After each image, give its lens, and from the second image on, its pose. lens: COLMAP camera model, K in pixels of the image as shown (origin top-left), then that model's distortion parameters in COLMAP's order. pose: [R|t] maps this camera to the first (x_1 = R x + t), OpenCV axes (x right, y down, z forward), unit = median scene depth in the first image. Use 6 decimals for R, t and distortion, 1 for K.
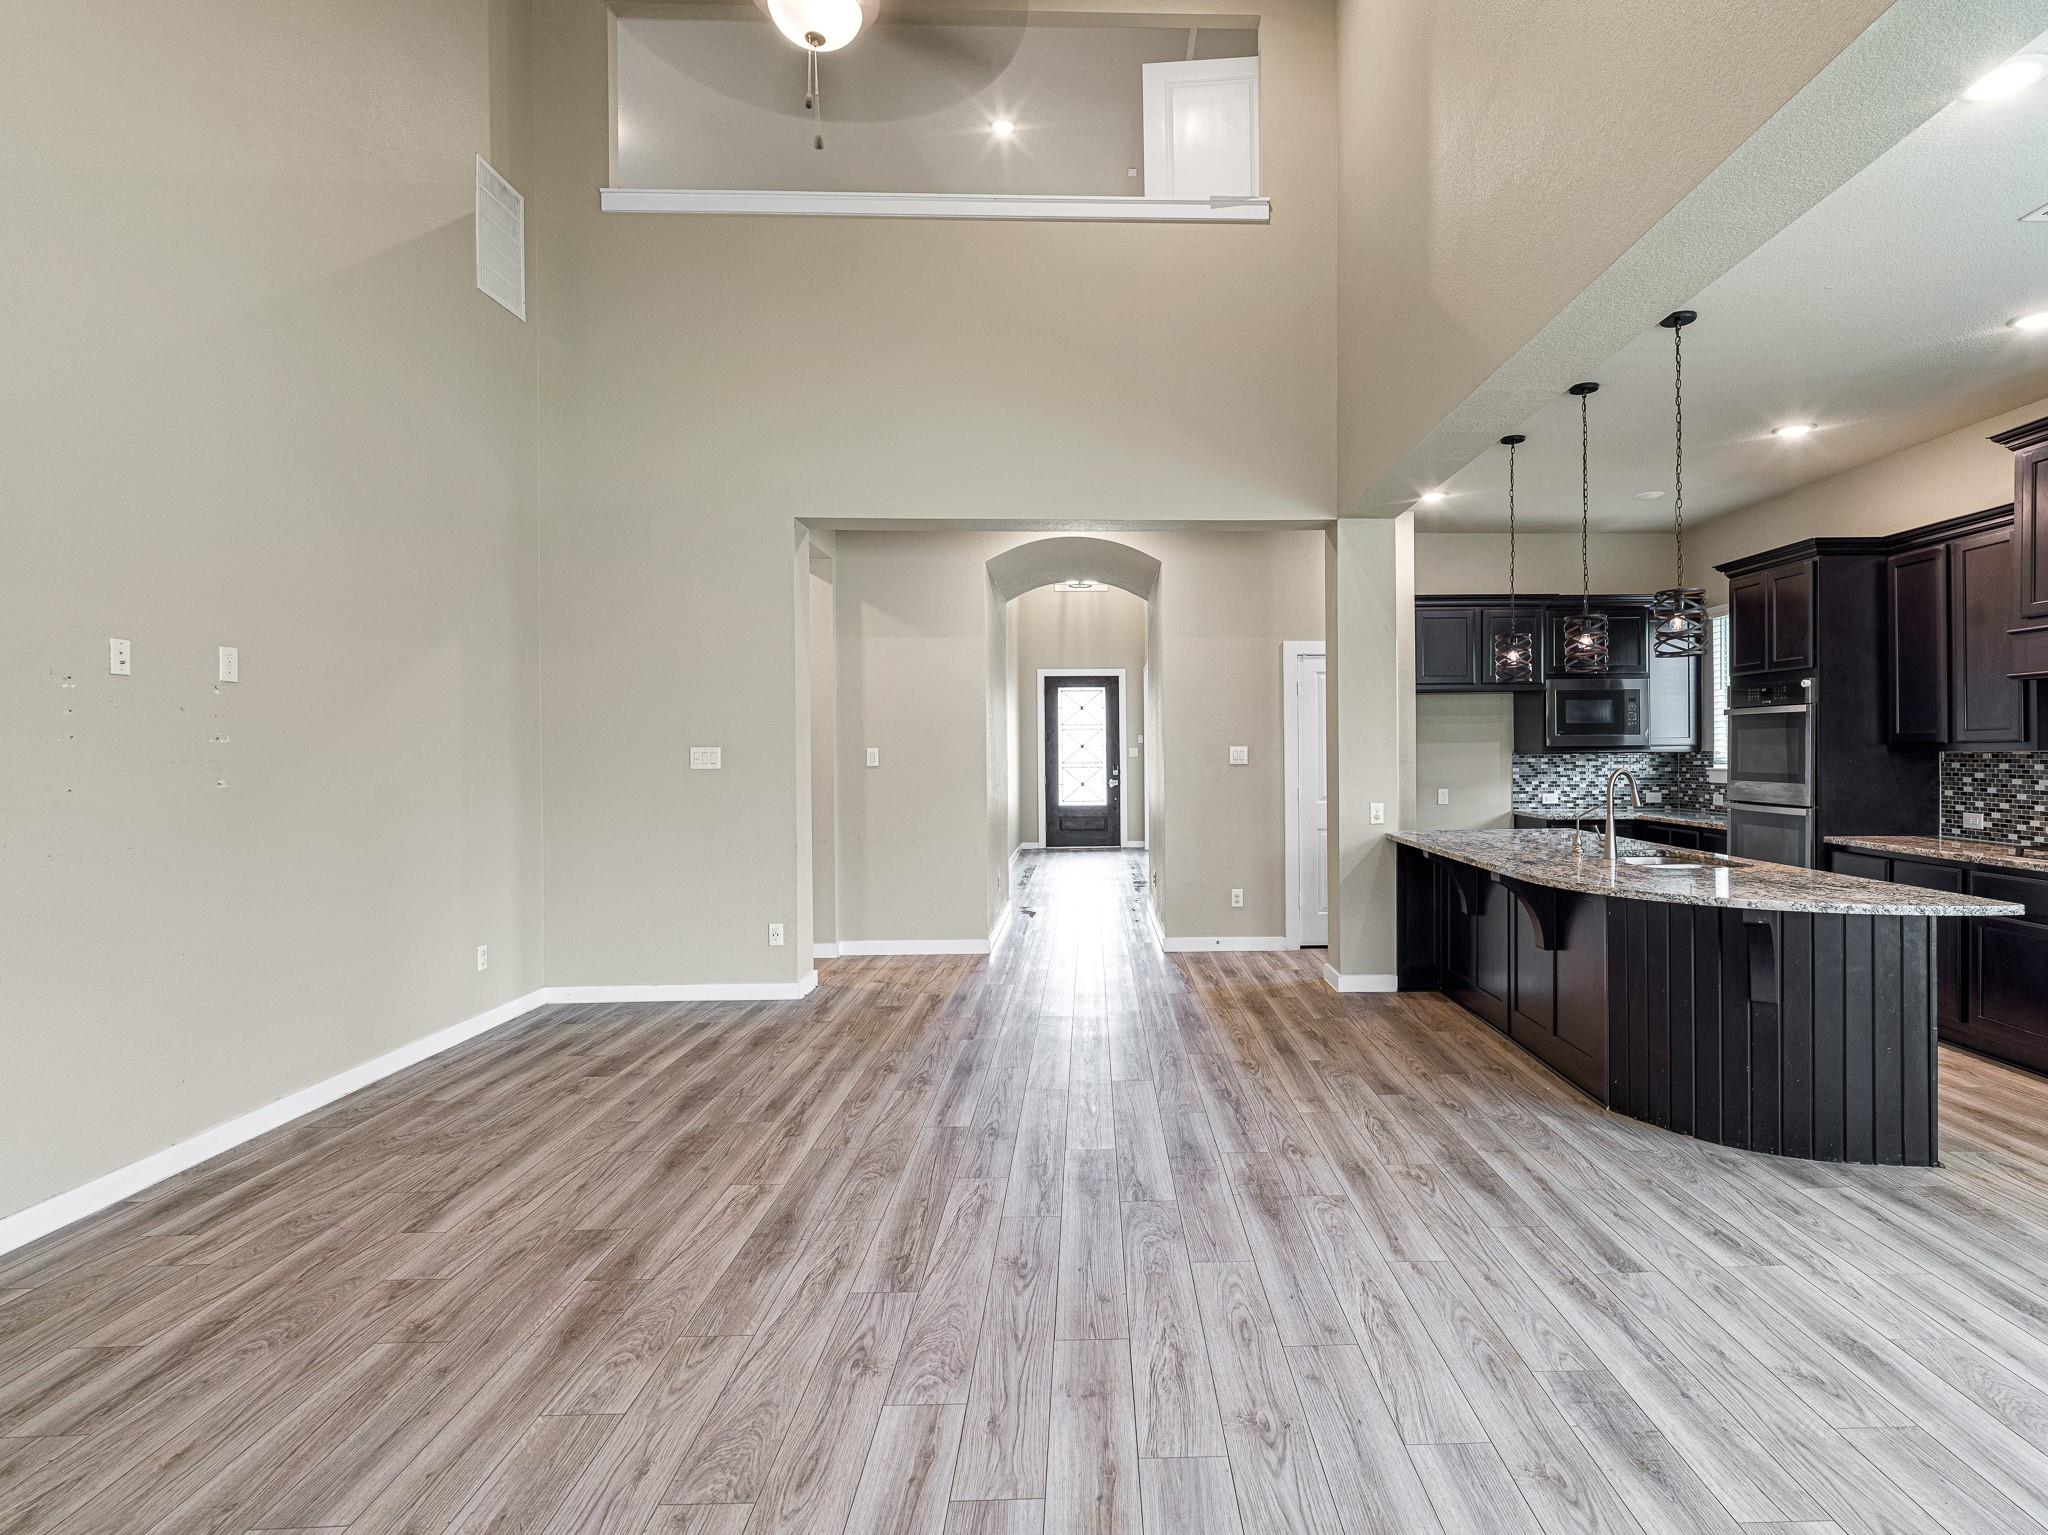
lens RADIAL K [[1102.7, 0, 1116.6], [0, 1102.7, 762.0], [0, 0, 1]] dist [-0.002062, -0.000585]
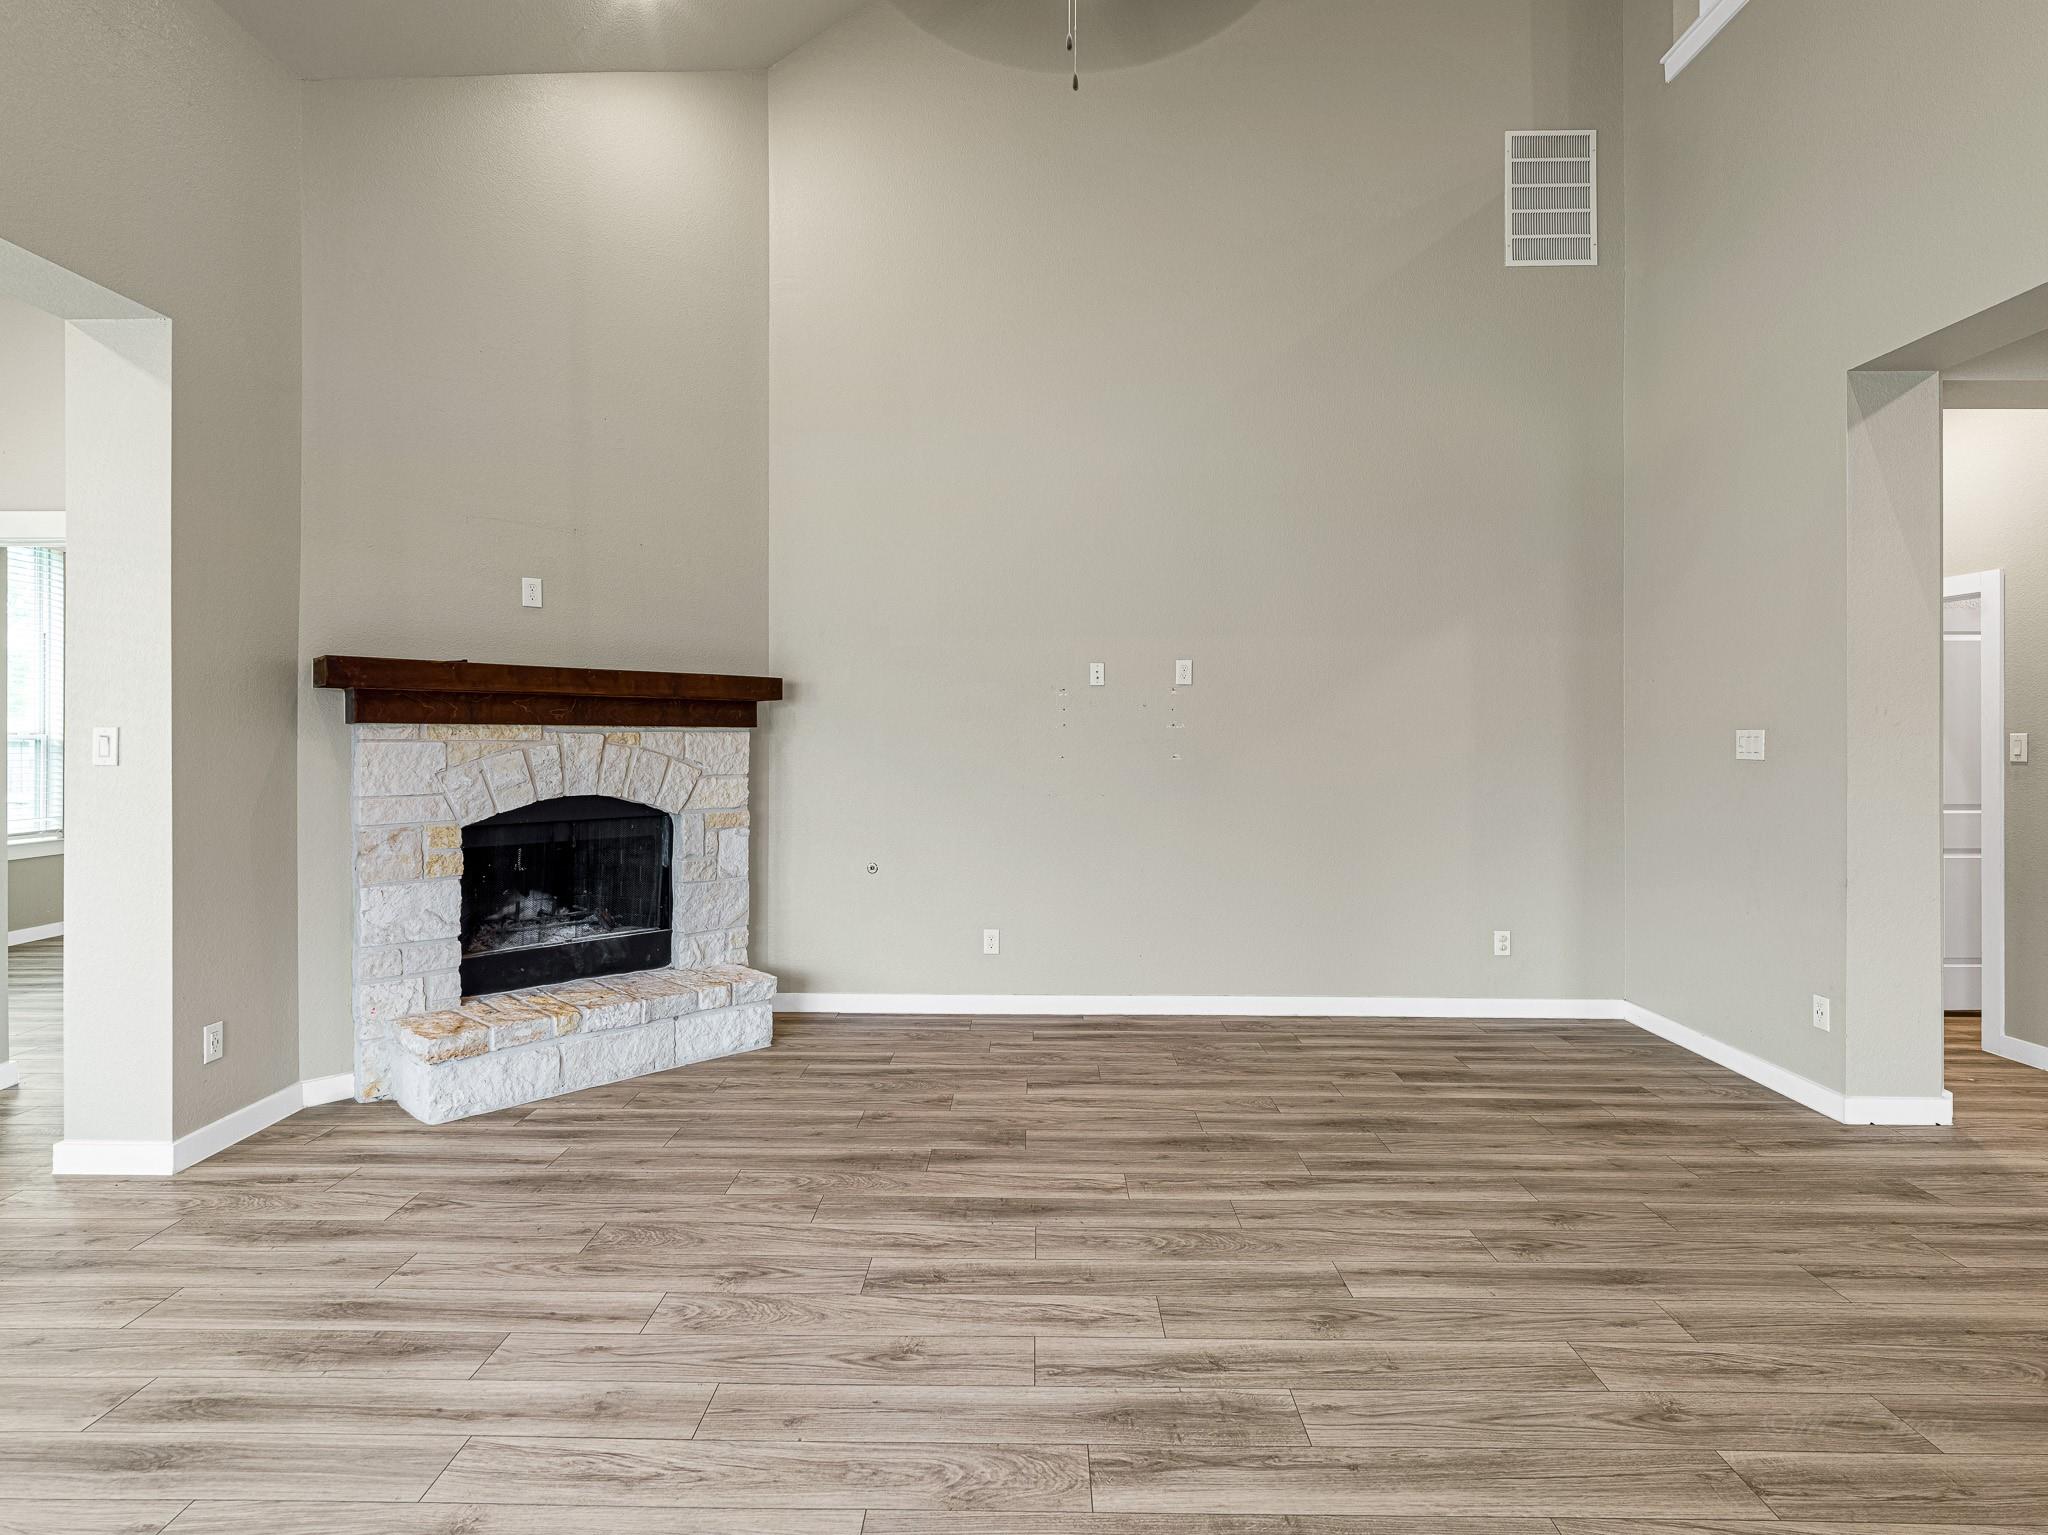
lens RADIAL K [[1031.8, 0, 1015.7], [0, 1031.8, 738.8], [0, 0, 1]] dist [0.002138, -0.000489]
pose [[-0.051424, 0.007857, -0.998646, 0.538614], [-0.013110, 0.999878, 0.008542, -0.010823], [0.998591, 0.013531, -0.051315, 0.889075]]
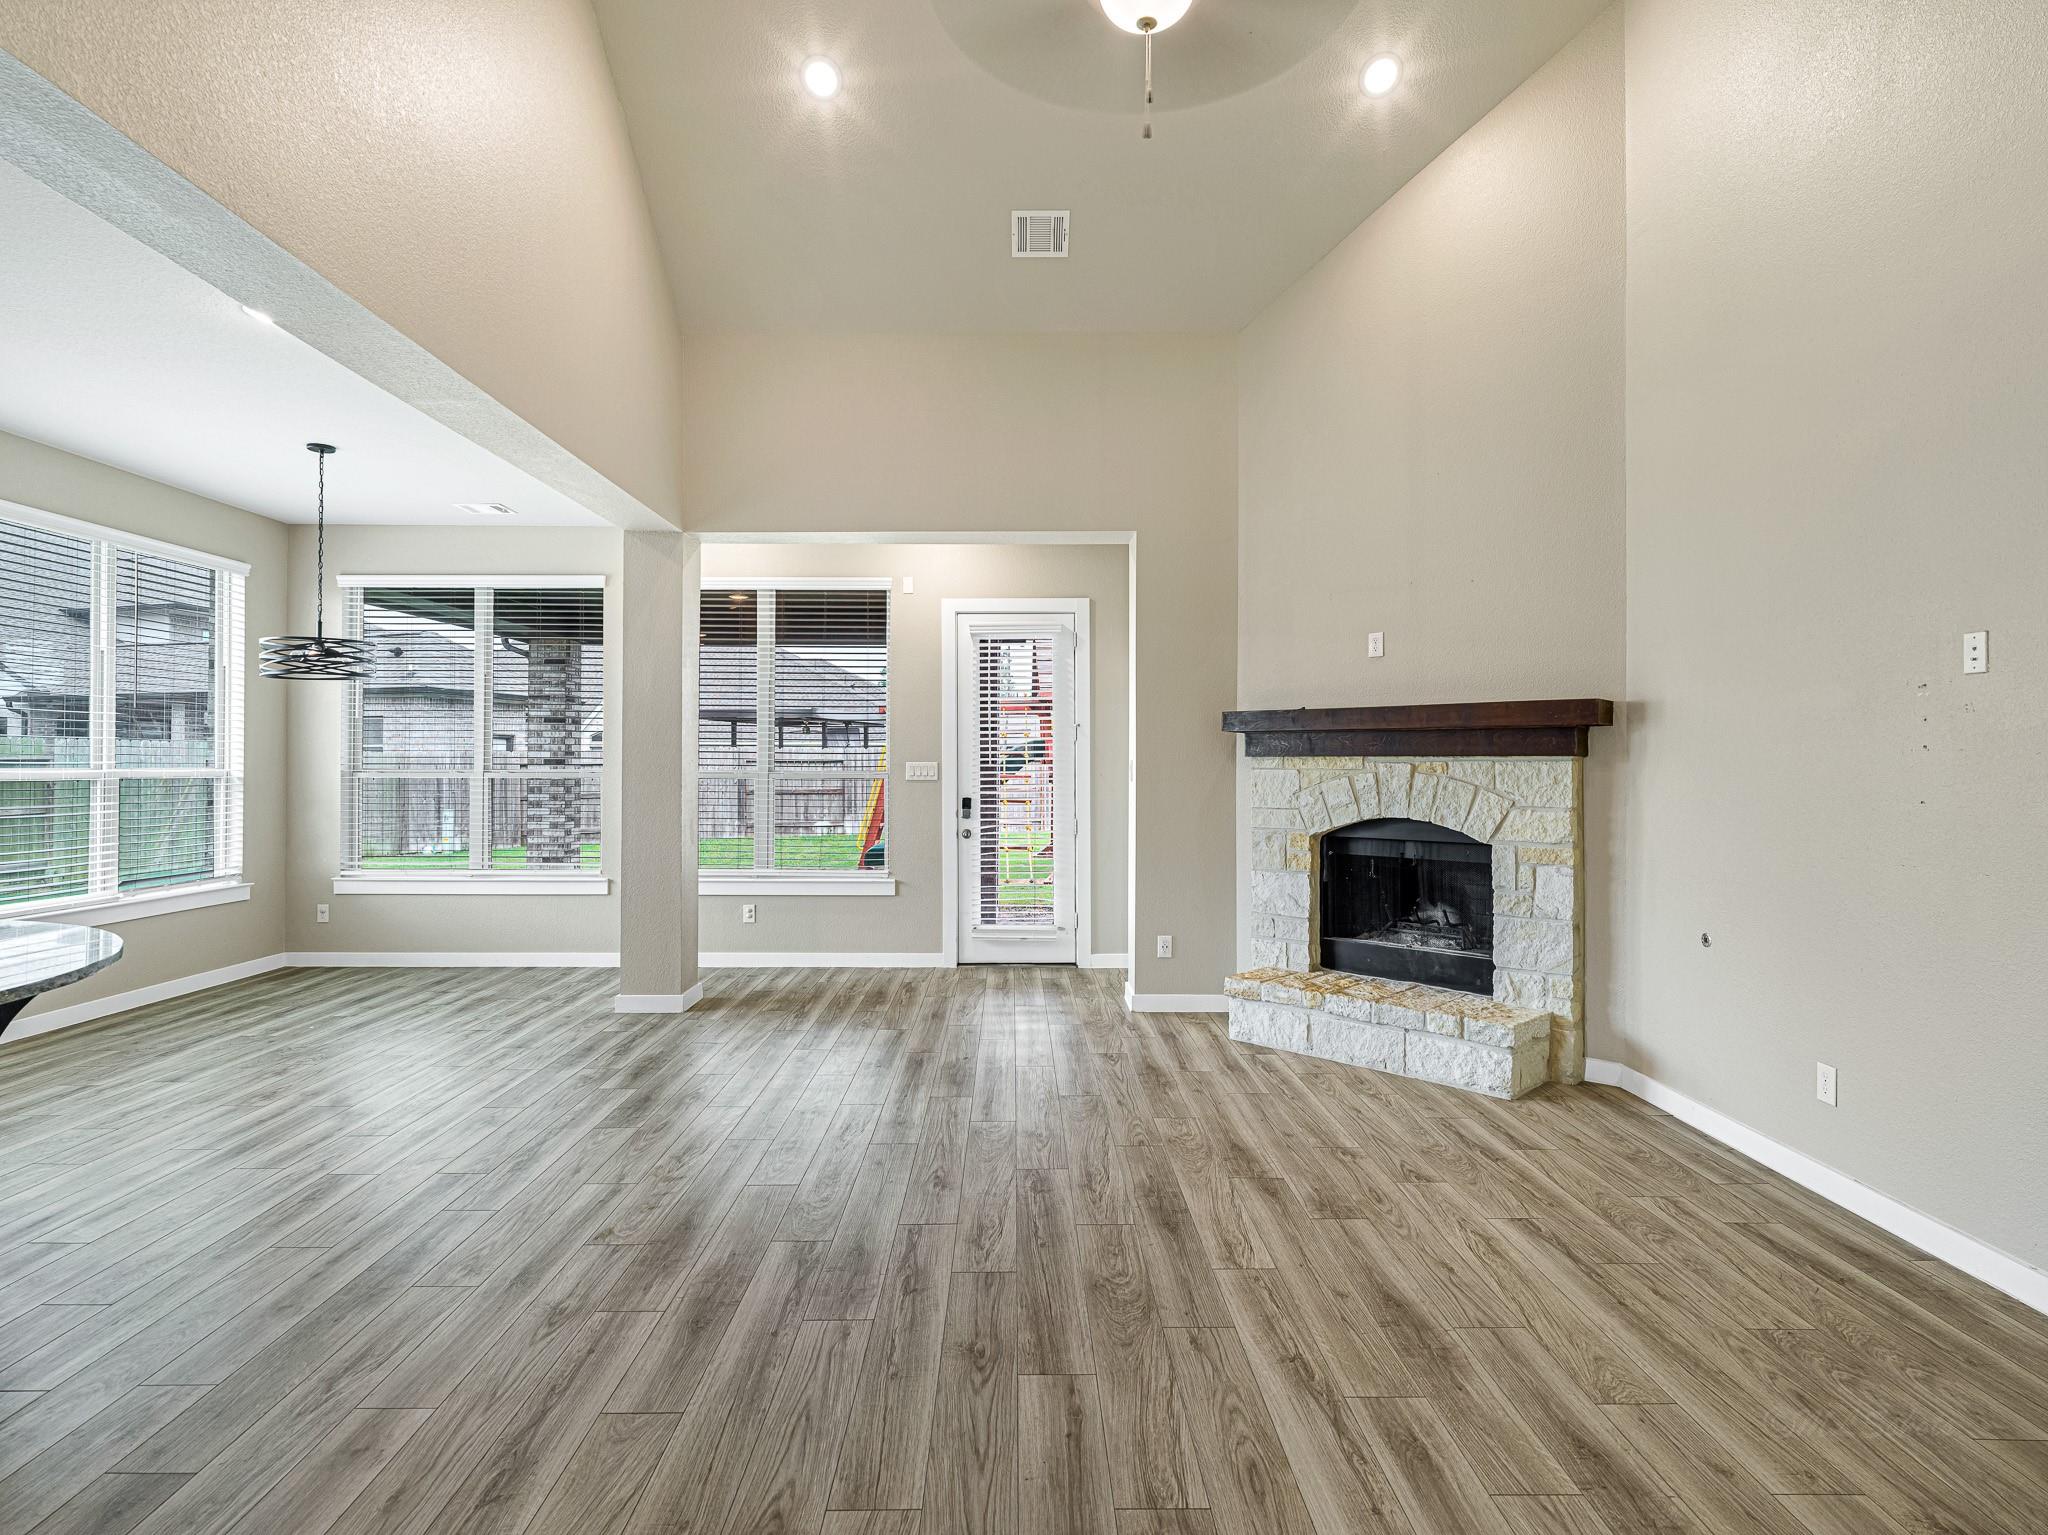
lens RADIAL K [[1037.4, 0, 1016.5], [0, 1037.4, 754.5], [0, 0, 1]] dist [0.000733, 0.000228]
pose [[-0.999790, 0.002975, 0.020293, -0.156358], [0.003017, 0.999993, 0.002030, -0.015712], [-0.020287, 0.002091, -0.999792, 1.699911]]
